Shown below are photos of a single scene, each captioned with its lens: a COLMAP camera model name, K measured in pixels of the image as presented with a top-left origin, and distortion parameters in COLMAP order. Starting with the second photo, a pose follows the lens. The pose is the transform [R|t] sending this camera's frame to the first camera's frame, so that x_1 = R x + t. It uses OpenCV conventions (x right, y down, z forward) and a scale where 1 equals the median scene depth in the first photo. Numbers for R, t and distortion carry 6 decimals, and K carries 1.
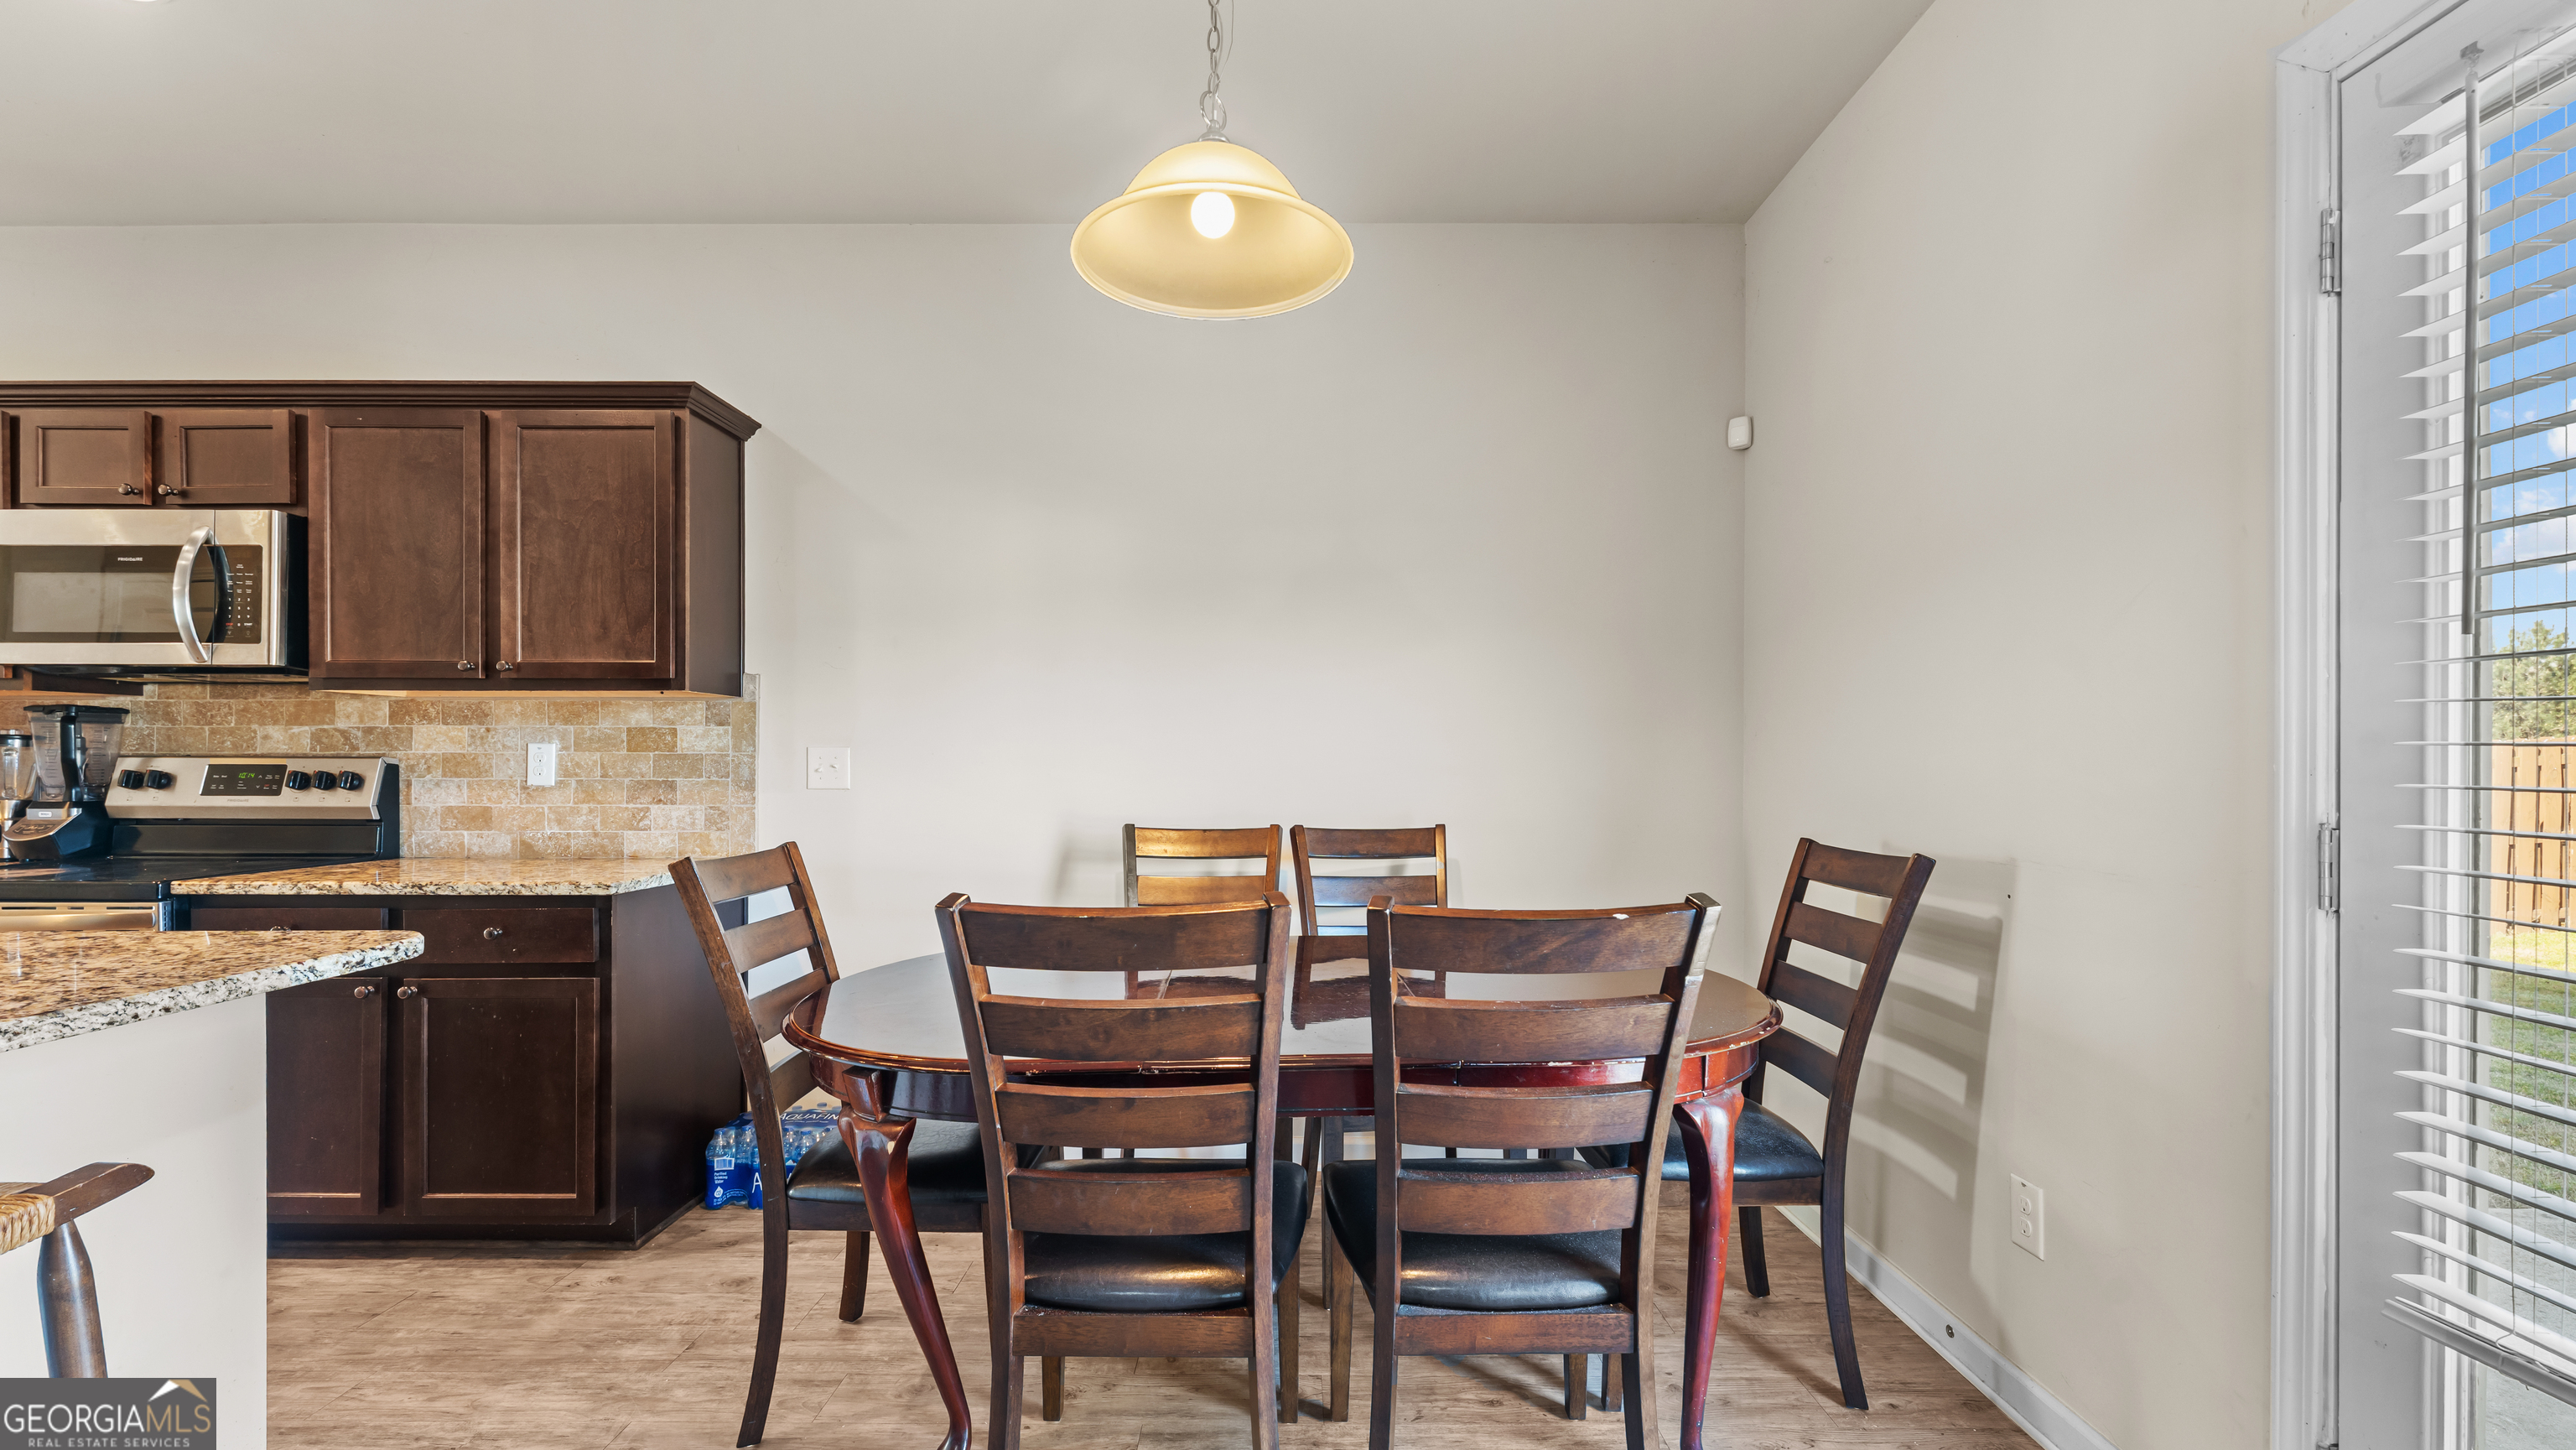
lens RADIAL K [[1027.0, 0, 1276.5], [0, 1027.0, 766.0], [0, 0, 1]] dist [0.001339, -0.000088]
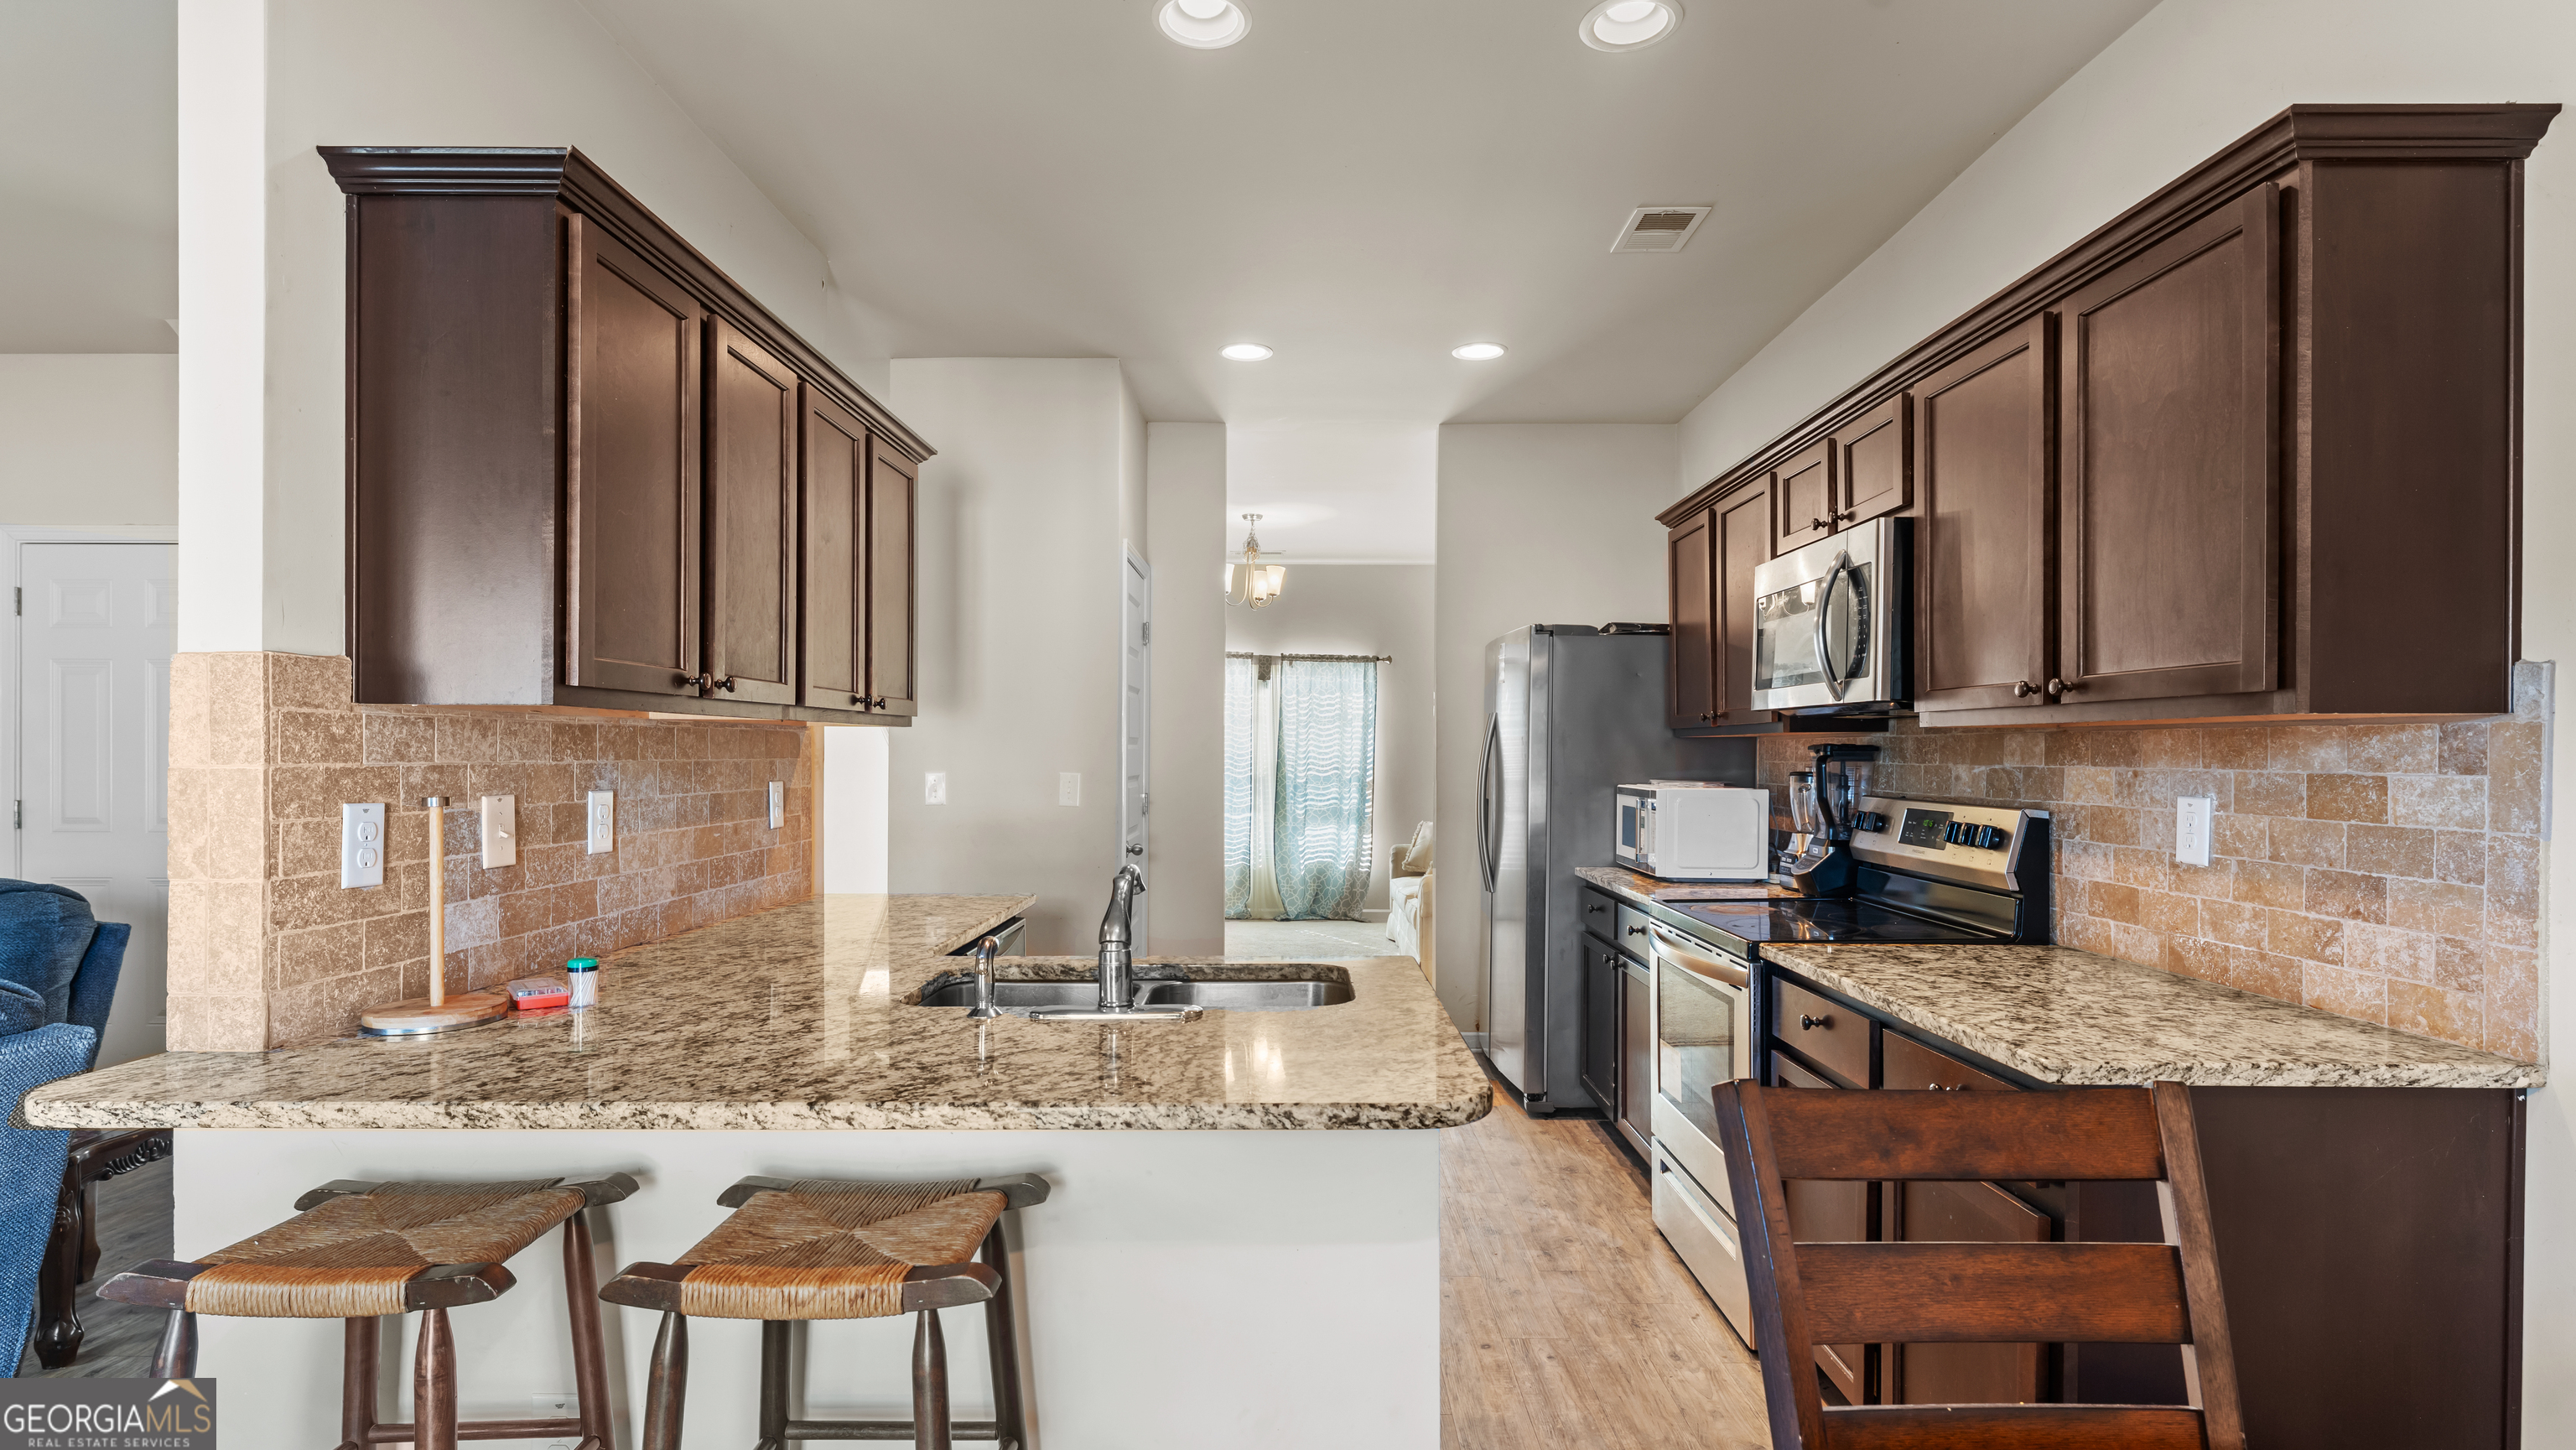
lens RADIAL K [[1240.4, 0, 1290.8], [0, 1240.4, 748.7], [0, 0, 1]] dist [0.000593, 0.000379]
pose [[0.001014, -0.002577, -0.999996, 0.040214], [-0.005960, 0.999979, -0.002583, -0.046316], [0.999982, 0.005963, 0.000999, 0.449663]]
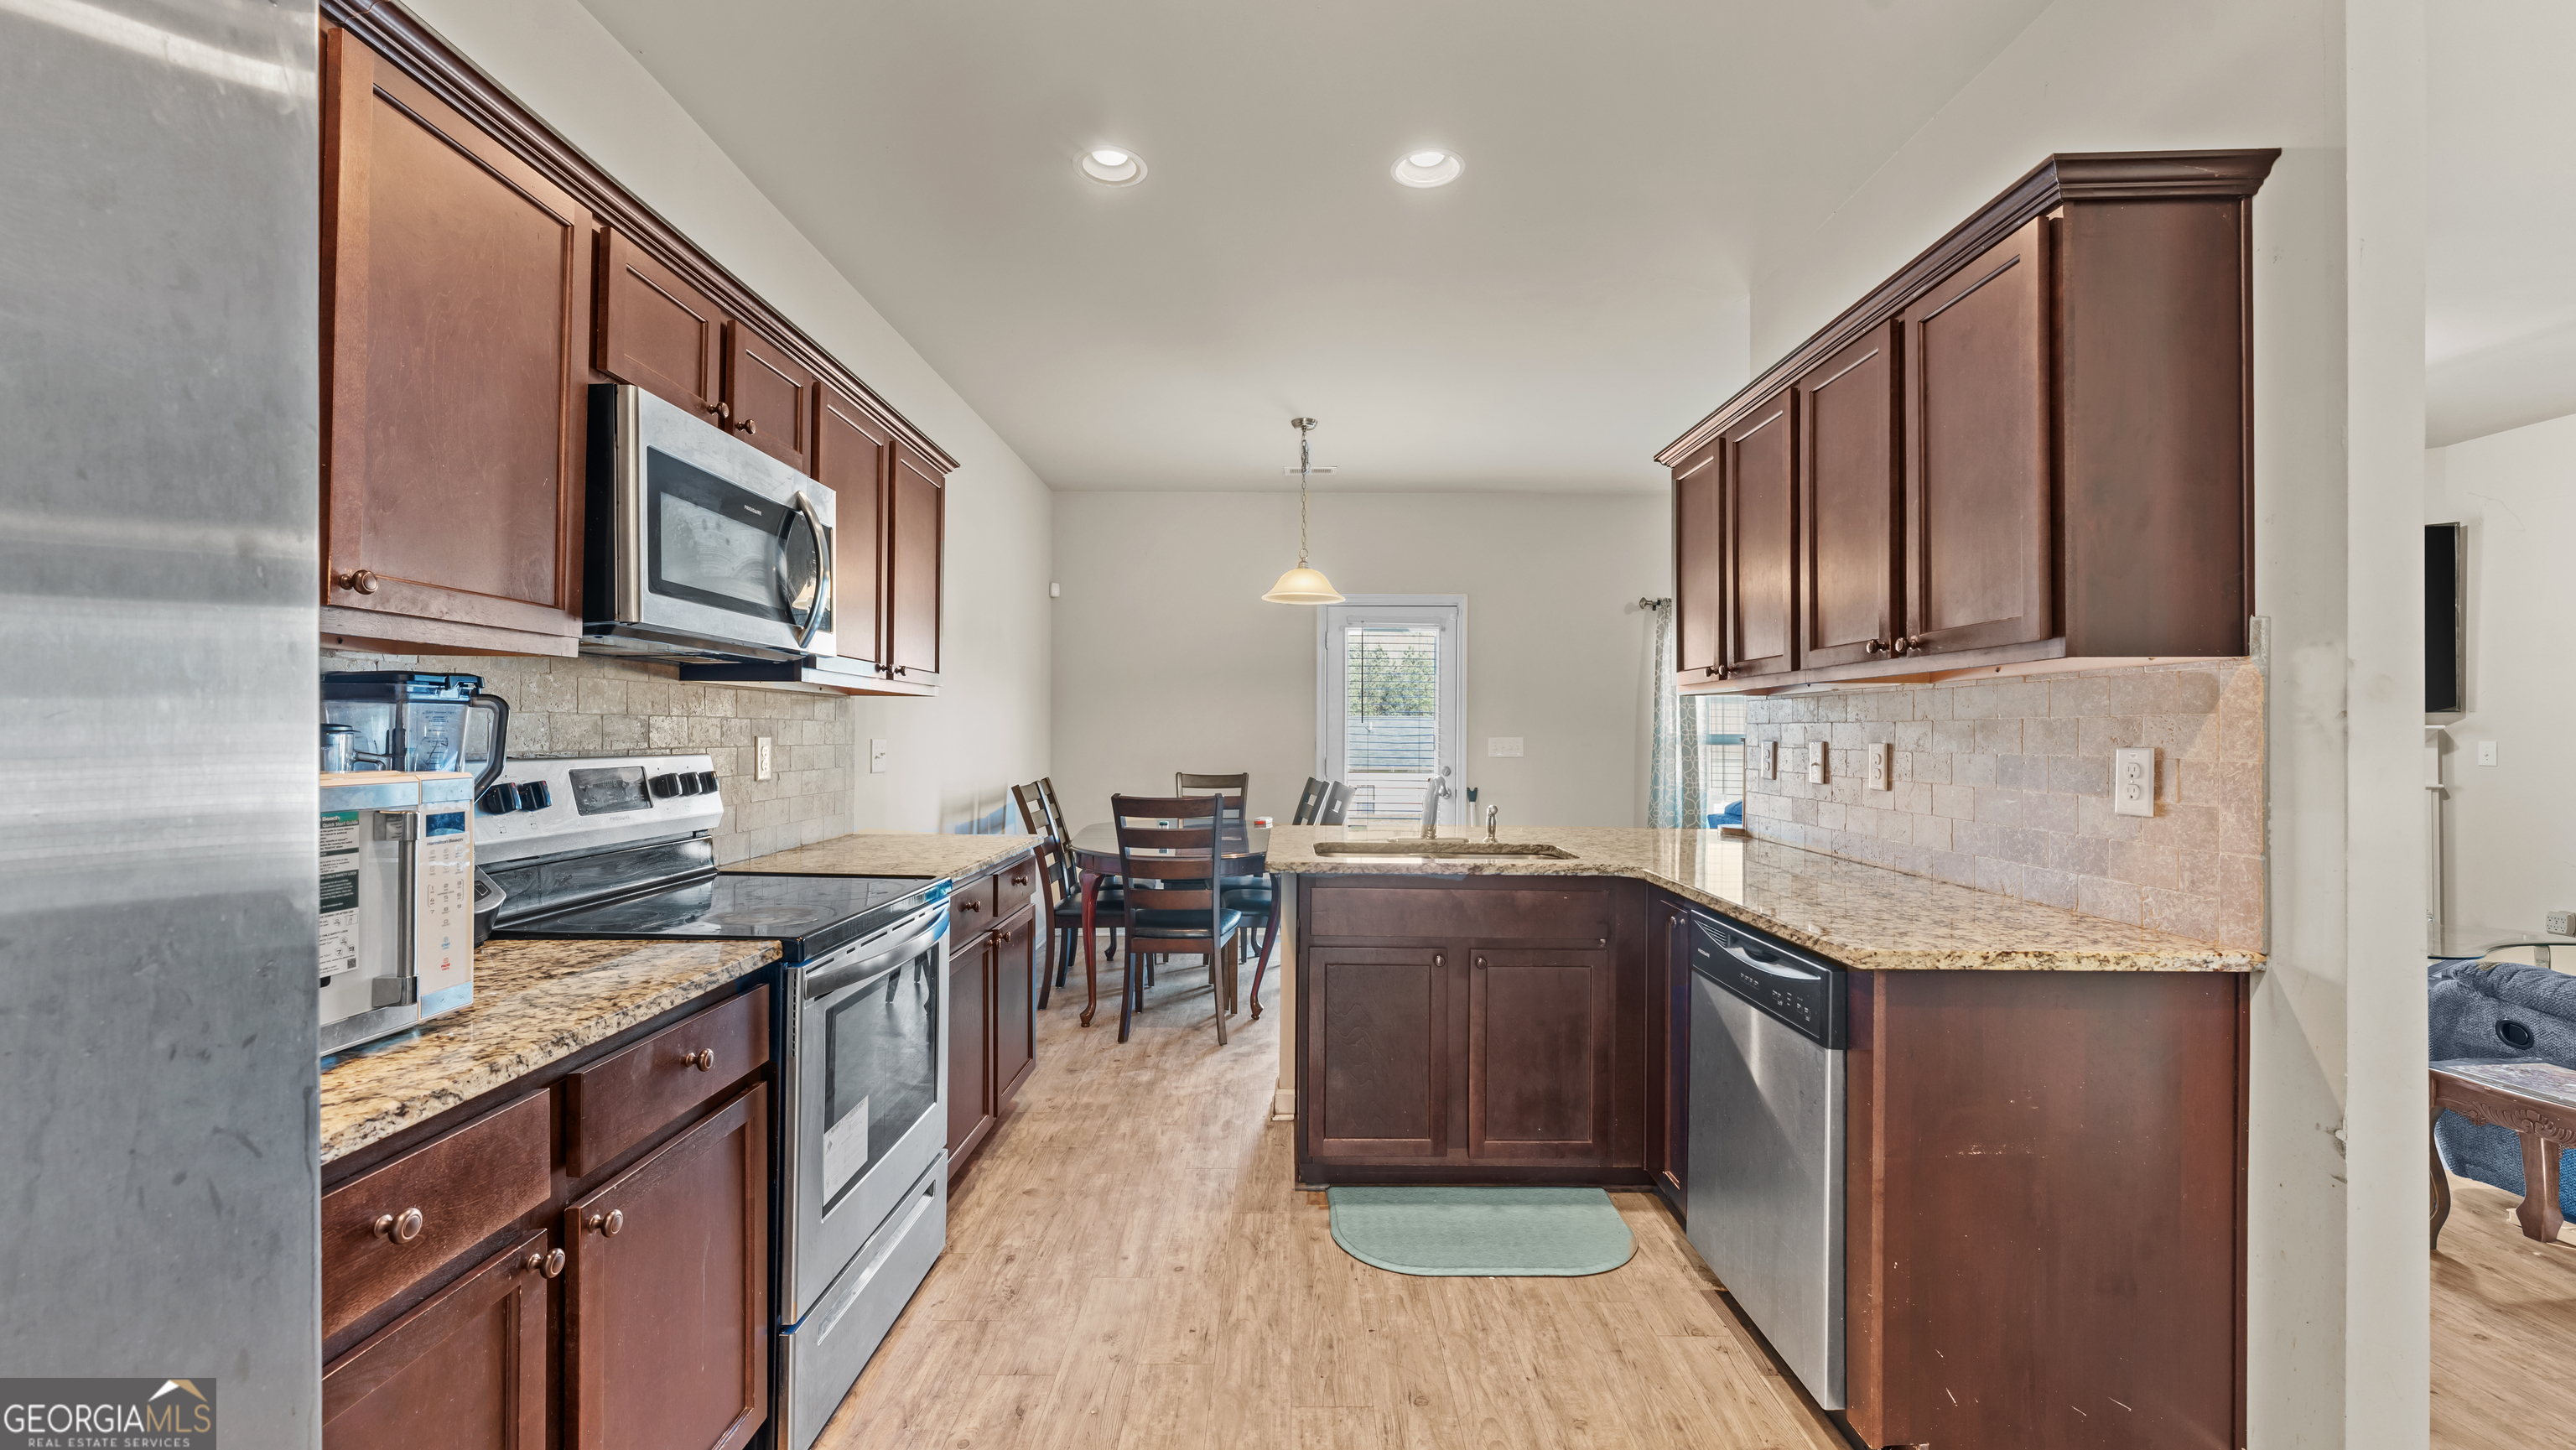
lens RADIAL K [[1027.0, 0, 1282.4], [0, 1027.0, 726.3], [0, 0, 1]] dist [0.001339, -0.000088]
pose [[0.001626, 0.007088, 0.999974, -1.673581], [-0.001531, 0.999974, -0.007086, -0.025954], [-0.999998, -0.001519, 0.001637, 0.517516]]
